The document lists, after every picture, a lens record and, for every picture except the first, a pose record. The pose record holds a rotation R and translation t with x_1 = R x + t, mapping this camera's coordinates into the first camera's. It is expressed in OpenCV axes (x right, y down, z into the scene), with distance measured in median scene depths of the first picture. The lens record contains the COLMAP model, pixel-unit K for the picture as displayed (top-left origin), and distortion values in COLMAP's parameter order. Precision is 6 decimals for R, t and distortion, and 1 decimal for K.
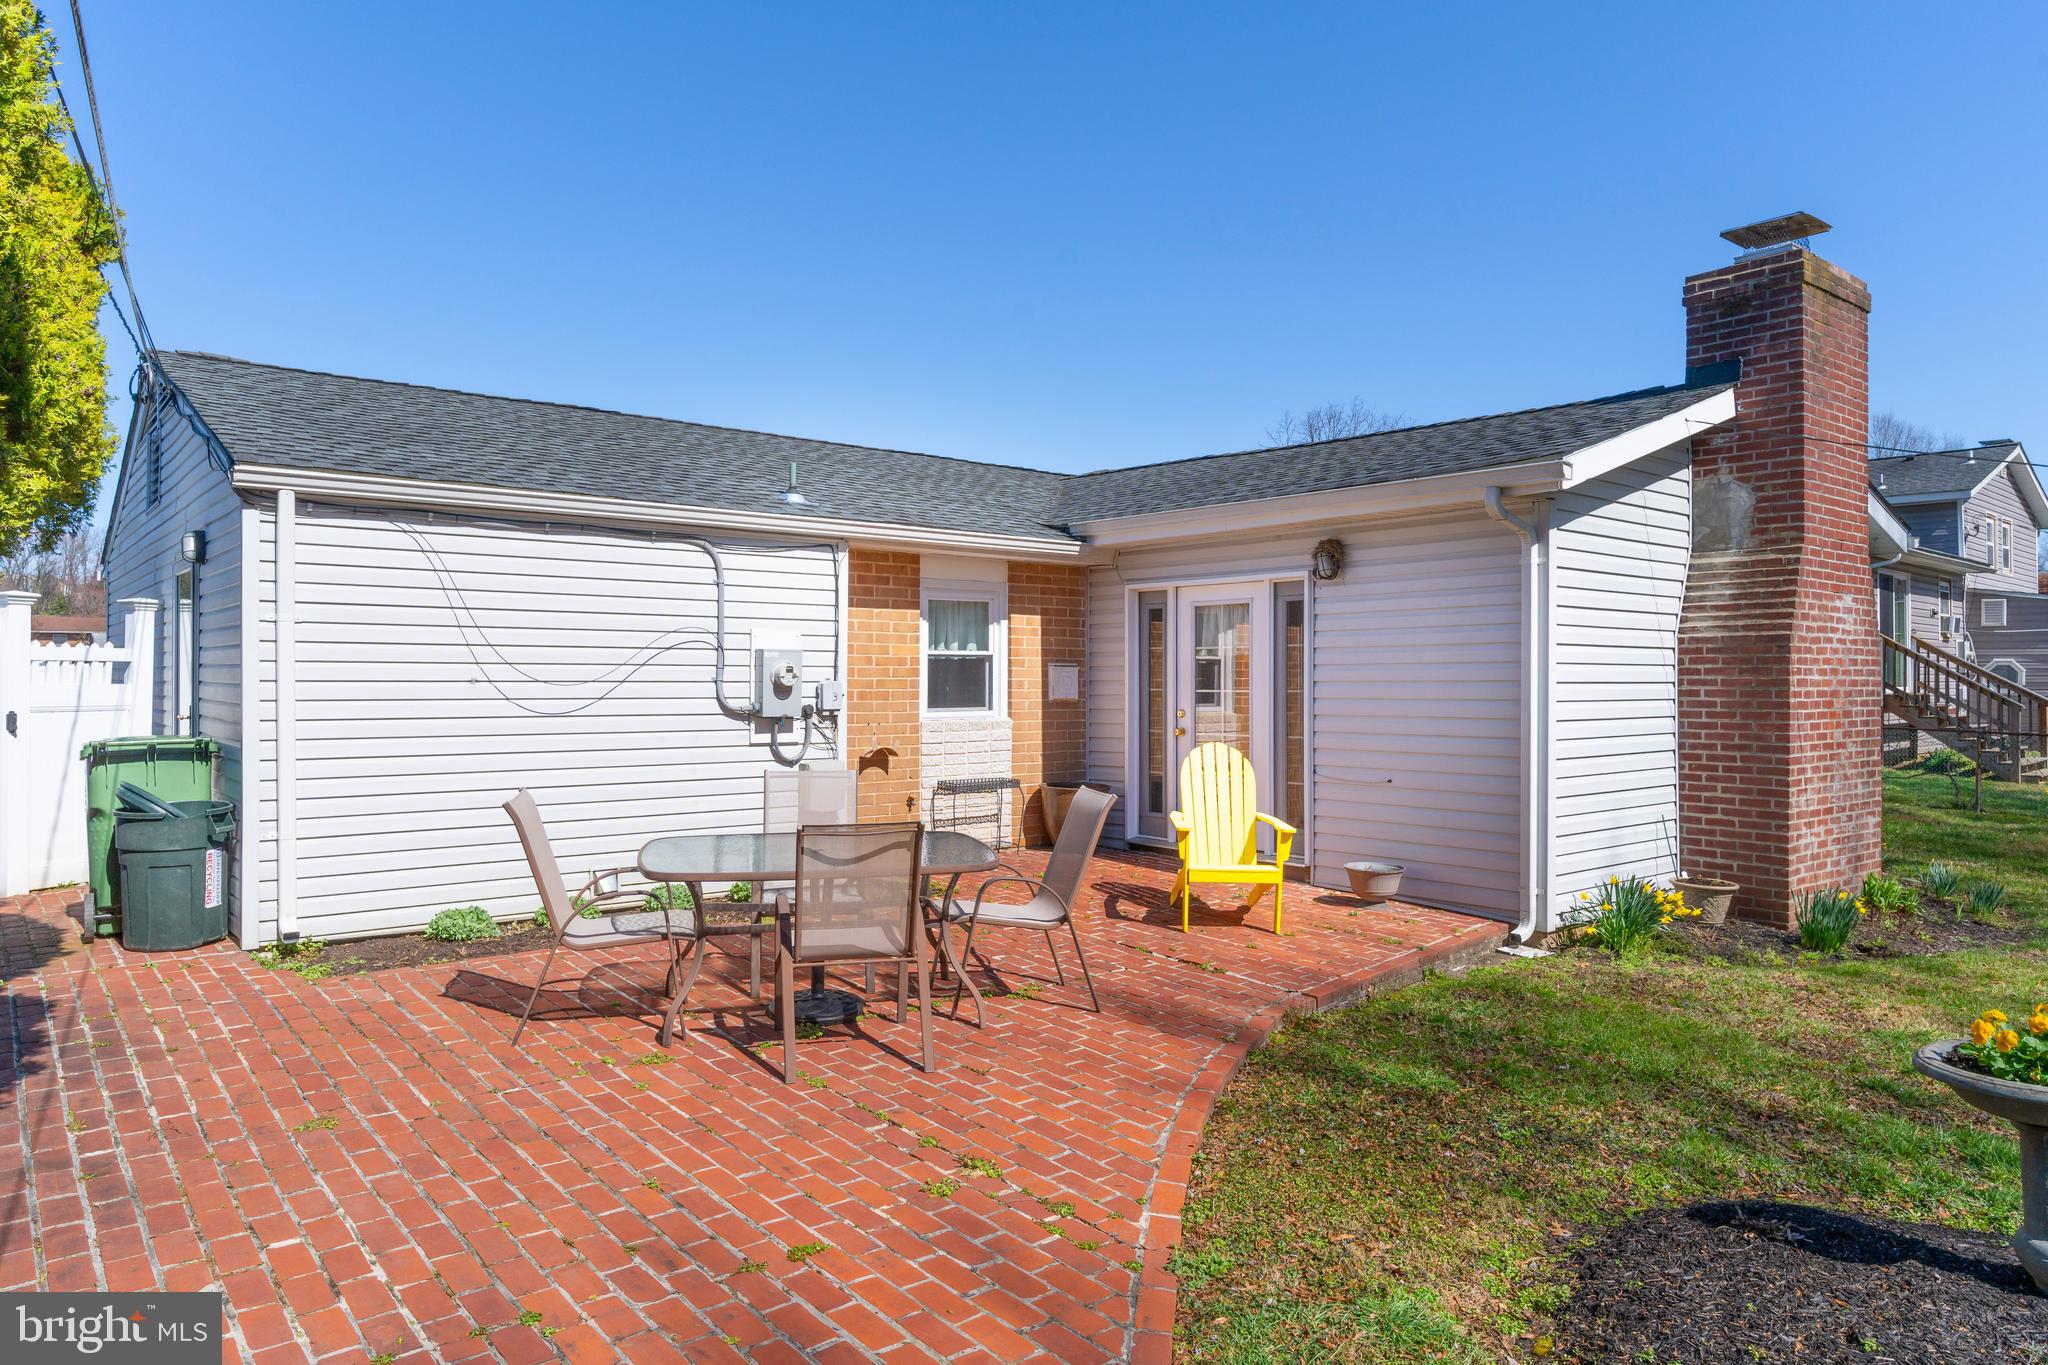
lens RADIAL K [[1300.3, 0, 1031.6], [0, 1300.3, 682.7], [0, 0, 1]] dist [0.008611, 0.001428]
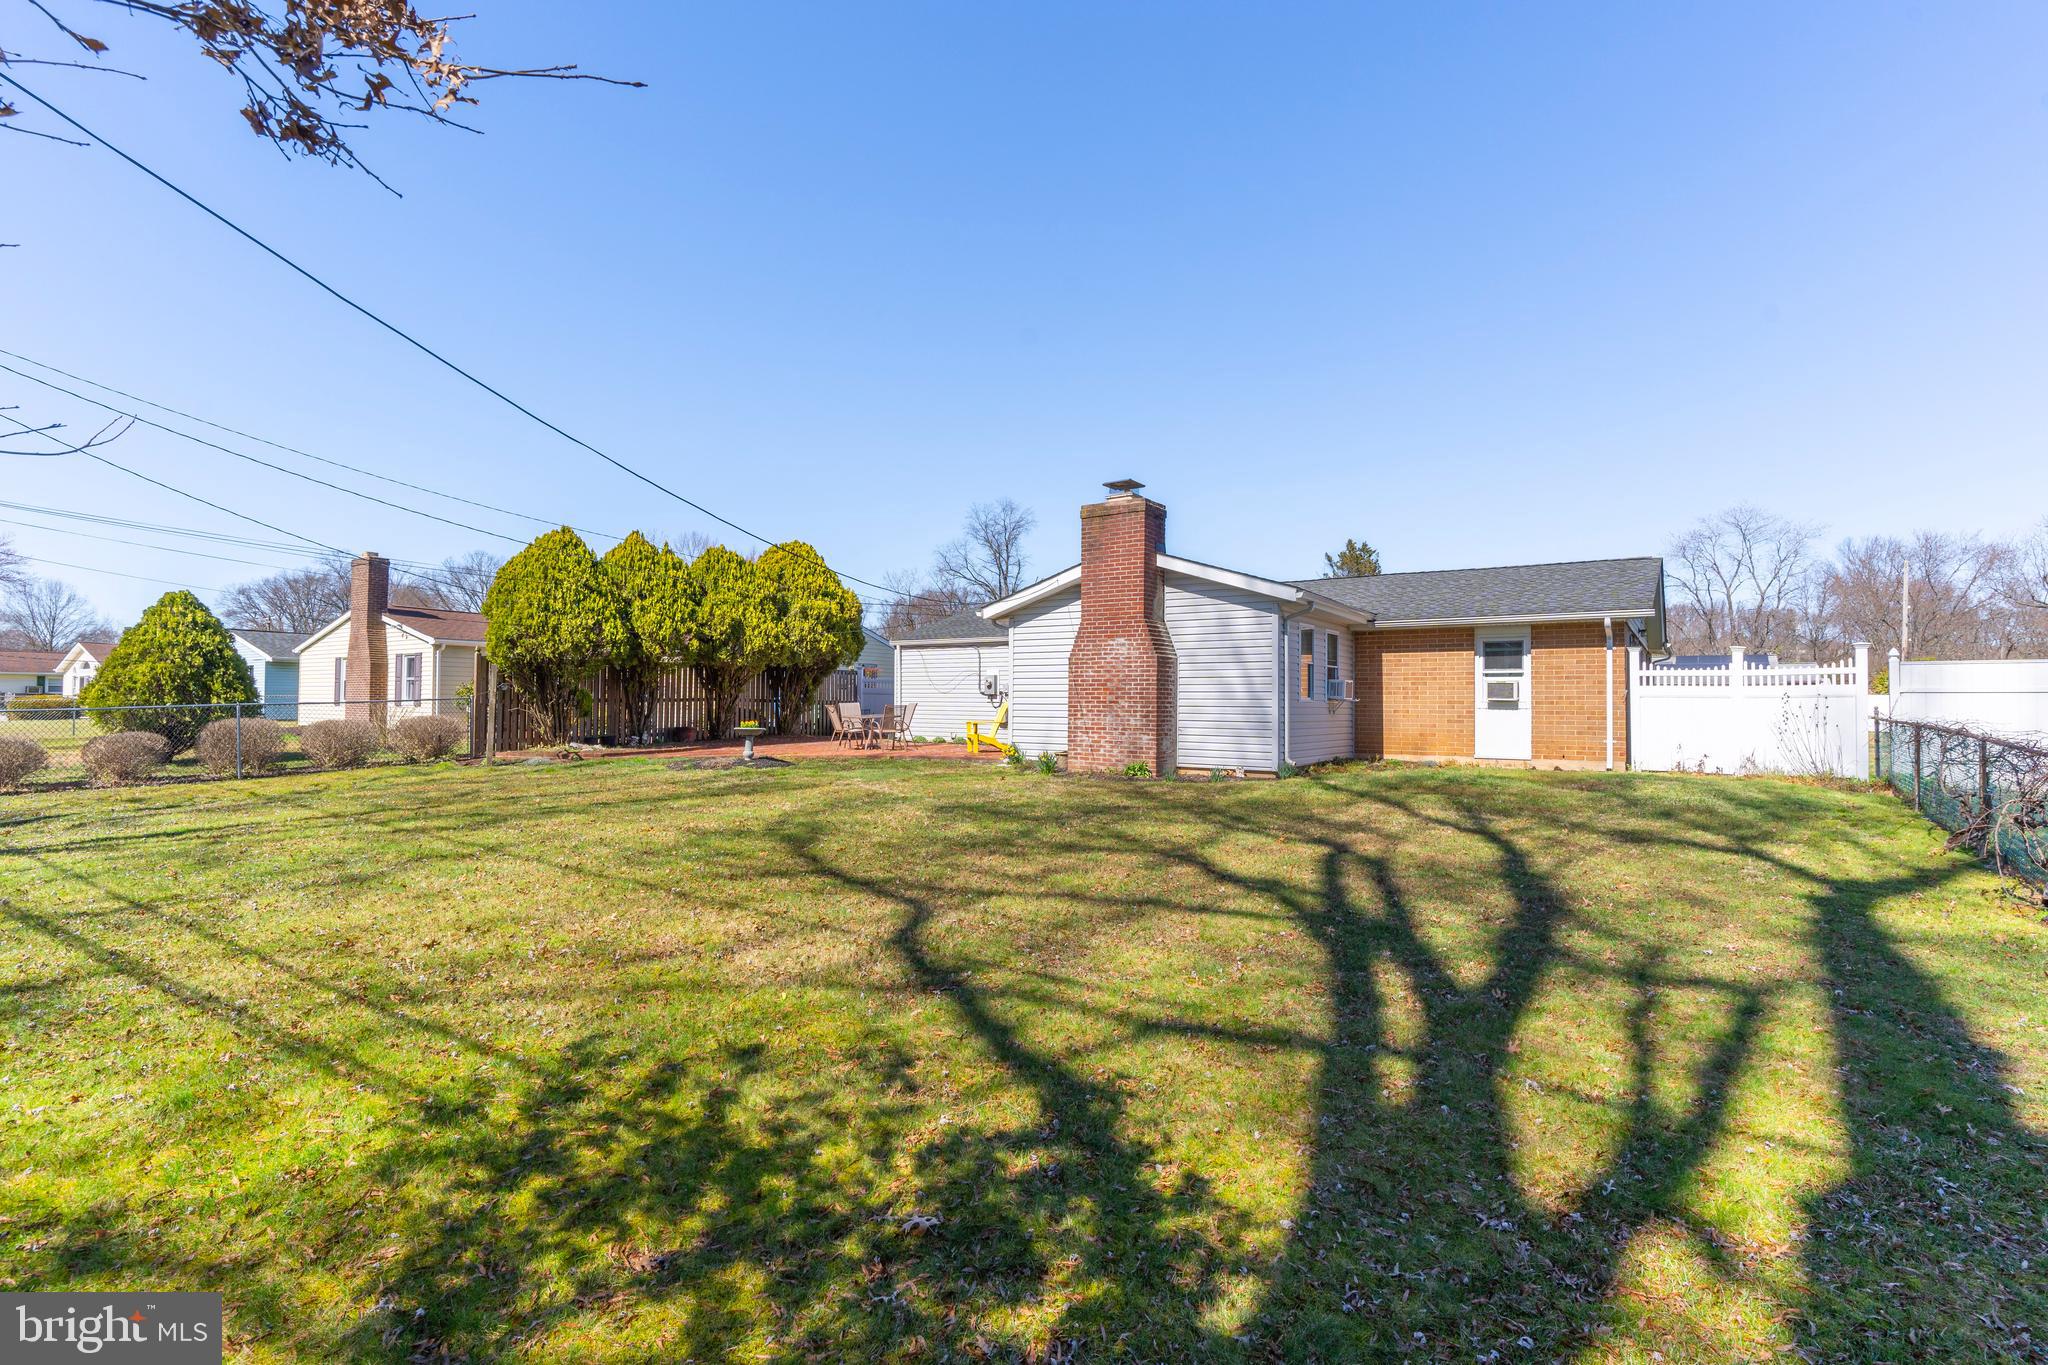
lens RADIAL K [[976.4, 0, 1019.5], [0, 976.4, 684.0], [0, 0, 1]] dist [-0.001373, 0.000001]
pose [[0.246509, -0.020526, -0.968923, 2.242355], [-0.014893, 0.999577, -0.024965, 0.060092], [0.969026, 0.020584, 0.246099, 0.386331]]
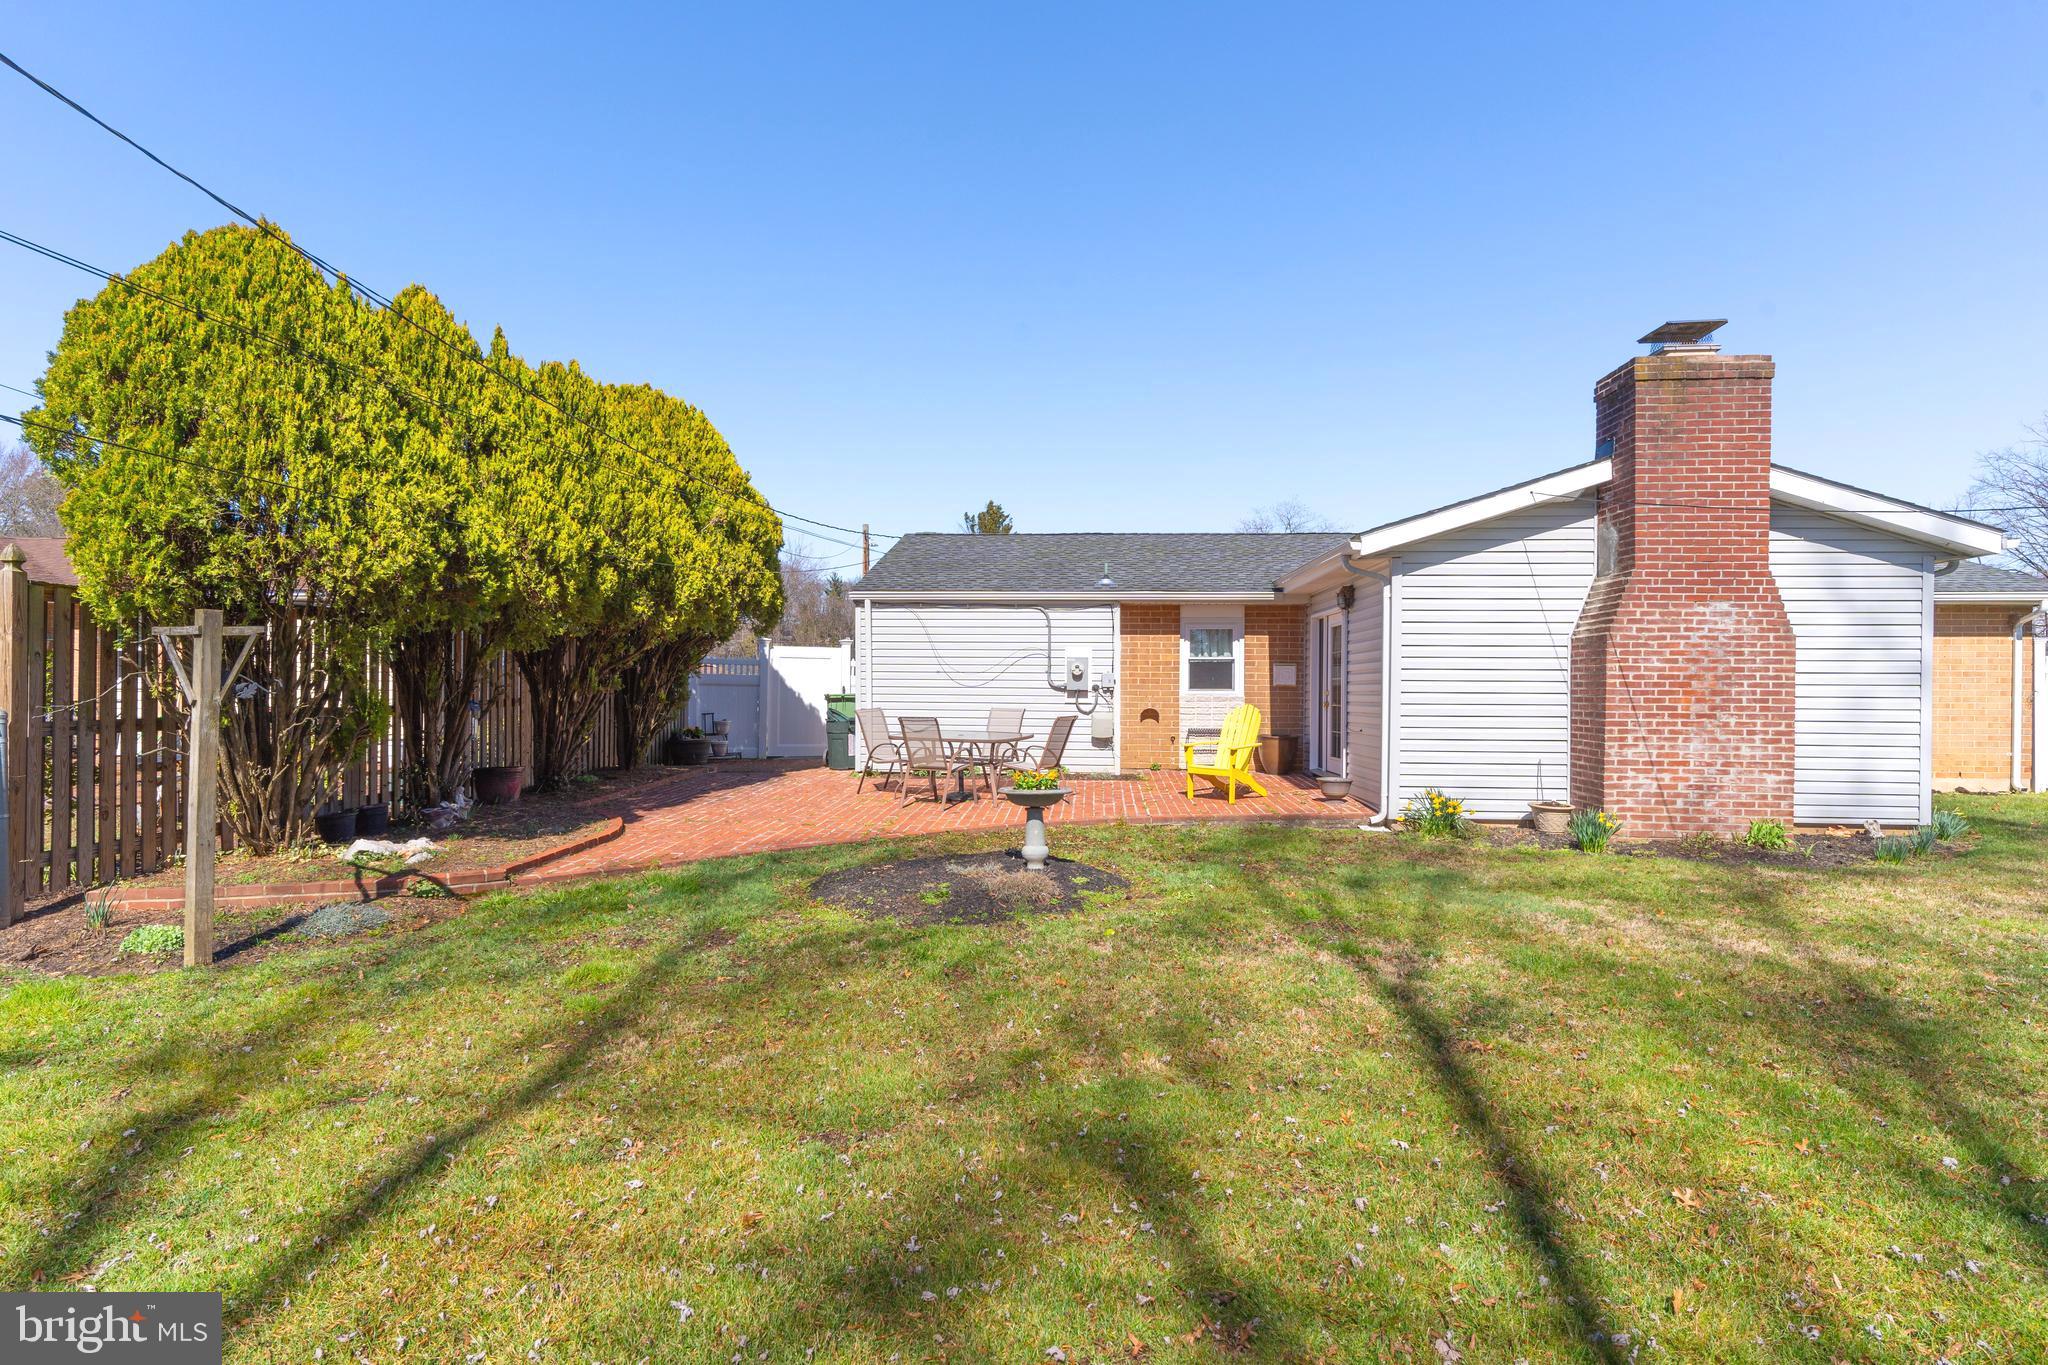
lens RADIAL K [[1089.8, 0, 1032.0], [0, 1089.8, 683.8], [0, 0, 1]] dist [0.001694, -0.000138]
pose [[0.718960, 0.000663, -0.695052, 0.881858], [-0.009053, 0.999924, -0.008411, 0.029416], [0.694993, 0.012340, 0.718911, -0.266793]]
